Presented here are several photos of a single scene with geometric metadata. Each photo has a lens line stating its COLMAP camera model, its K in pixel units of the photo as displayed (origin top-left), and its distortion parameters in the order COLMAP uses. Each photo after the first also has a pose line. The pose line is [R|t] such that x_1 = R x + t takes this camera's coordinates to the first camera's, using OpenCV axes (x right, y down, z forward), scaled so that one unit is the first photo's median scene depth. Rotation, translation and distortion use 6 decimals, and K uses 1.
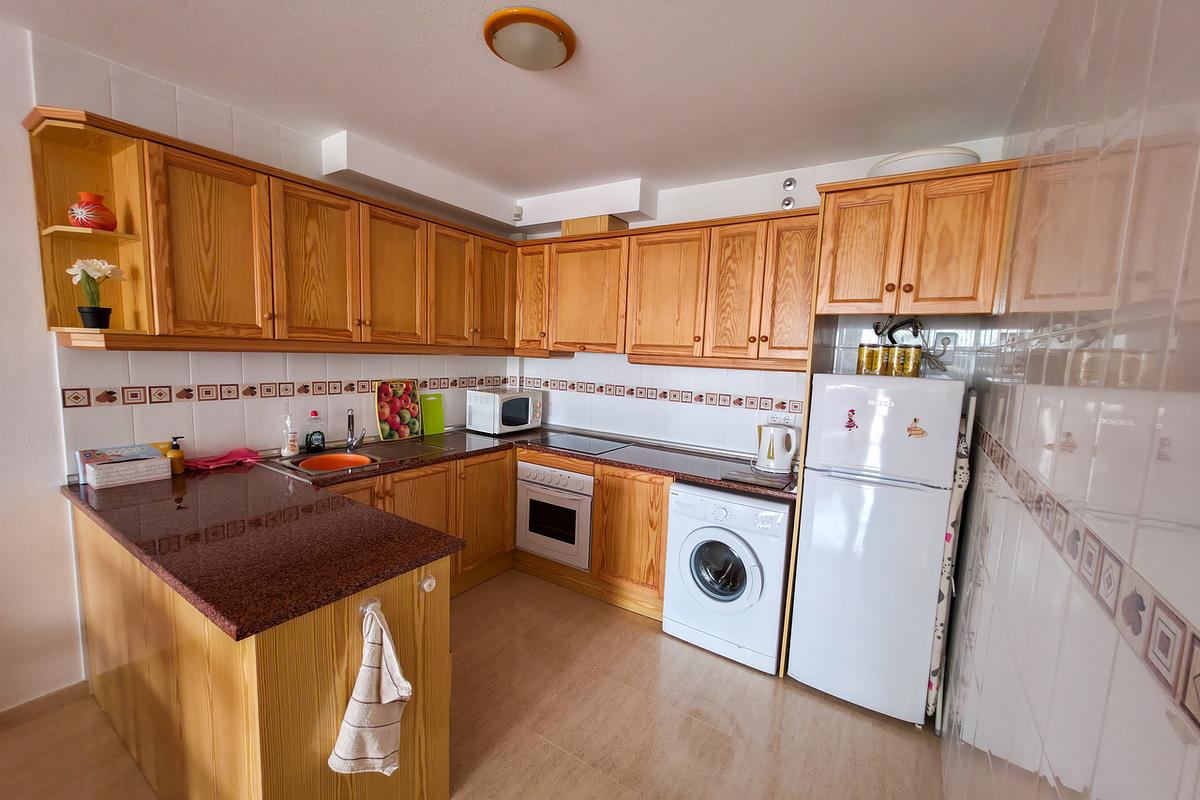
lens RADIAL K [[480.4, 0, 599.3], [0, 480.4, 406.1], [0, 0, 1]] dist [0.002239, -0.000828]
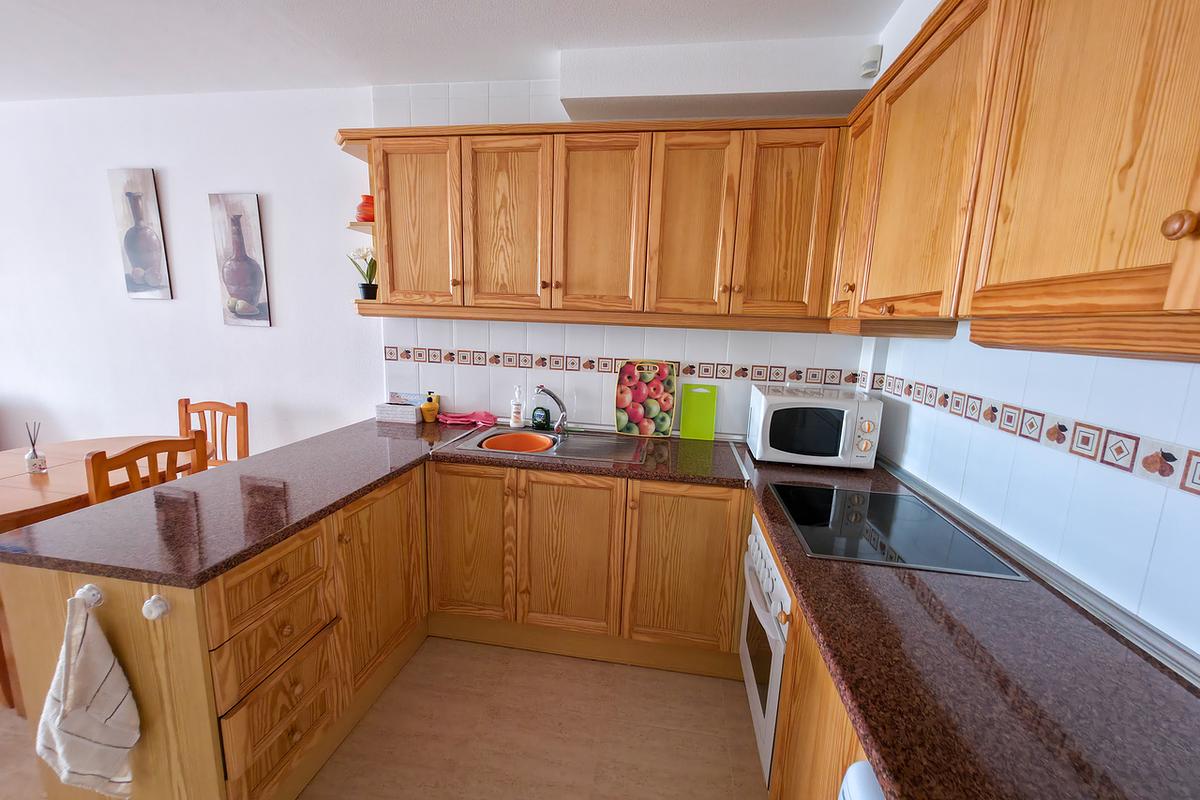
lens RADIAL K [[480.4, 0, 605.2], [0, 480.4, 406.9], [0, 0, 1]] dist [0.002239, -0.000828]
pose [[0.413779, 0.137748, -0.899896, 0.331661], [-0.124063, 0.987797, 0.094158, -0.055935], [0.901884, 0.072683, 0.425819, 0.762652]]
